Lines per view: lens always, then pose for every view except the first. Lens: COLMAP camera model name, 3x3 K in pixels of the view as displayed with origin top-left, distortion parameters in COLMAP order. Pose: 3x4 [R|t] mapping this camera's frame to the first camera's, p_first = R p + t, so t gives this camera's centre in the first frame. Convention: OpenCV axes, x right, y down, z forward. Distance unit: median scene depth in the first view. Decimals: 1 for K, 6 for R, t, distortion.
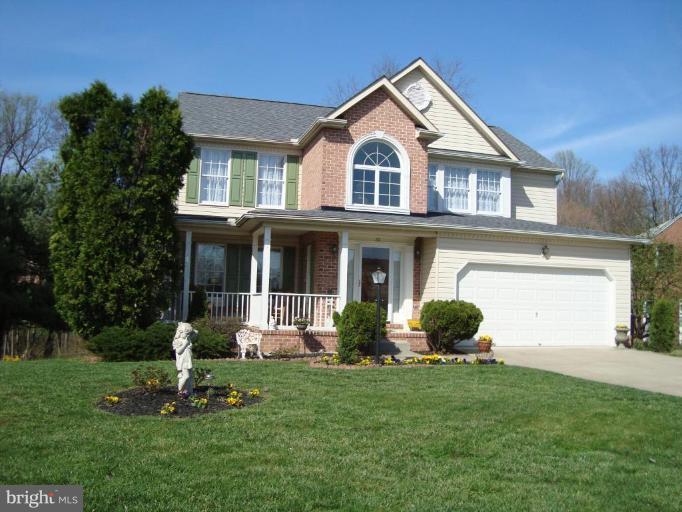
lens RADIAL K [[632.5, 0, 341.0], [0, 632.5, 256.0], [0, 0, 1]] dist [-0.177696, 0.001906]
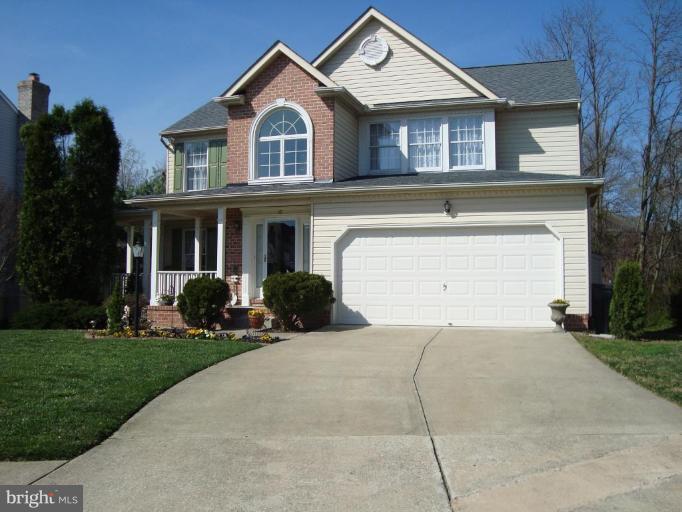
lens RADIAL K [[632.5, 0, 341.0], [0, 632.5, 256.0], [0, 0, 1]] dist [-0.177696, 0.001906]
pose [[0.844038, -0.051000, -0.533853, 0.631520], [0.063557, 0.997965, 0.005148, 0.040654], [0.532504, -0.038275, 0.845562, 0.235815]]
